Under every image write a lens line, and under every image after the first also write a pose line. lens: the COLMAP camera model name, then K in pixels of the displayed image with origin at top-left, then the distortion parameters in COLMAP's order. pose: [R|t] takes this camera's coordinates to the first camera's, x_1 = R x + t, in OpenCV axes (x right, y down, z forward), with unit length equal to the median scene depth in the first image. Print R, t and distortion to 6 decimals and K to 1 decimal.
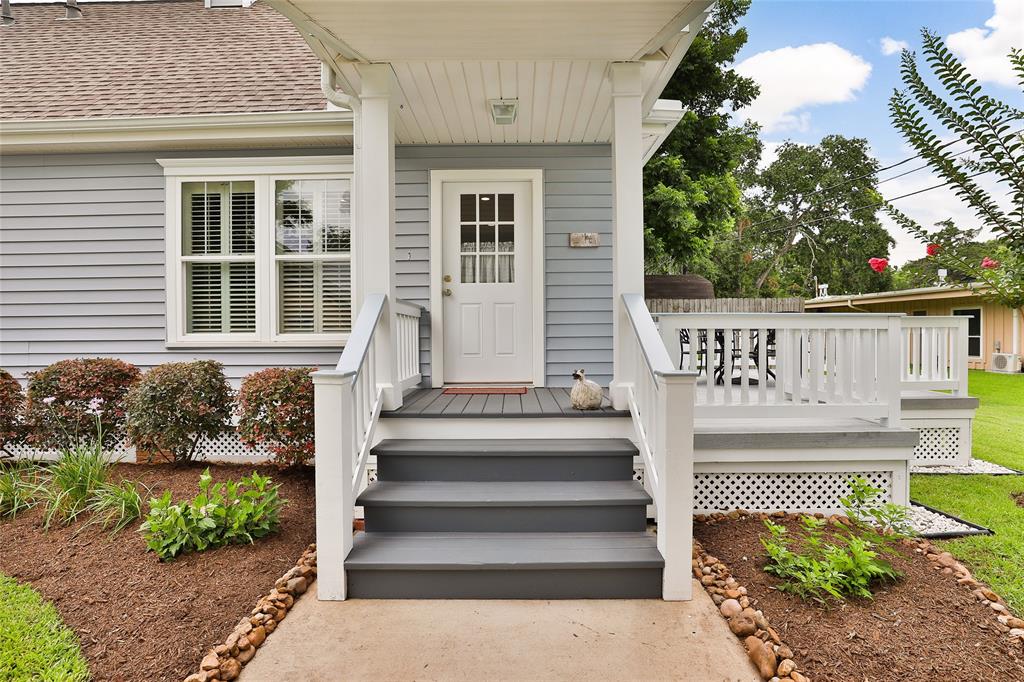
lens RADIAL K [[496.9, 0, 515.1], [0, 496.9, 336.2], [0, 0, 1]] dist [-0.035853, 0.009135]
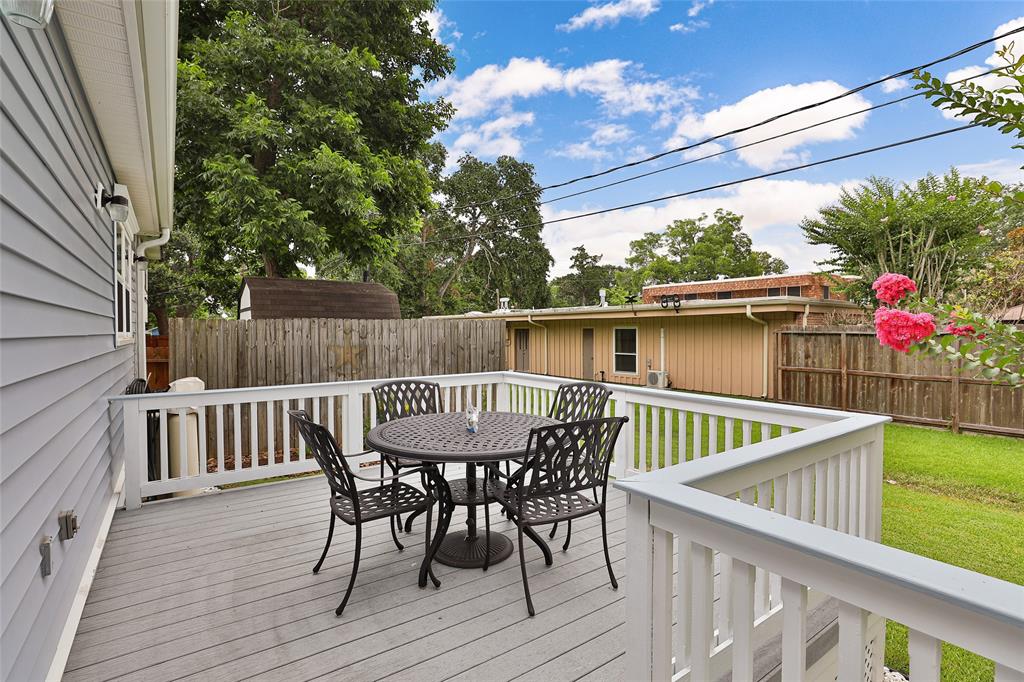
lens RADIAL K [[496.9, 0, 517.6], [0, 496.9, 332.4], [0, 0, 1]] dist [-0.035853, 0.009135]
pose [[0.813549, 0.000291, 0.581496, 0.045810], [0.005567, 0.999950, -0.008289, -0.019171], [-0.581470, 0.009981, 0.813507, 0.117905]]
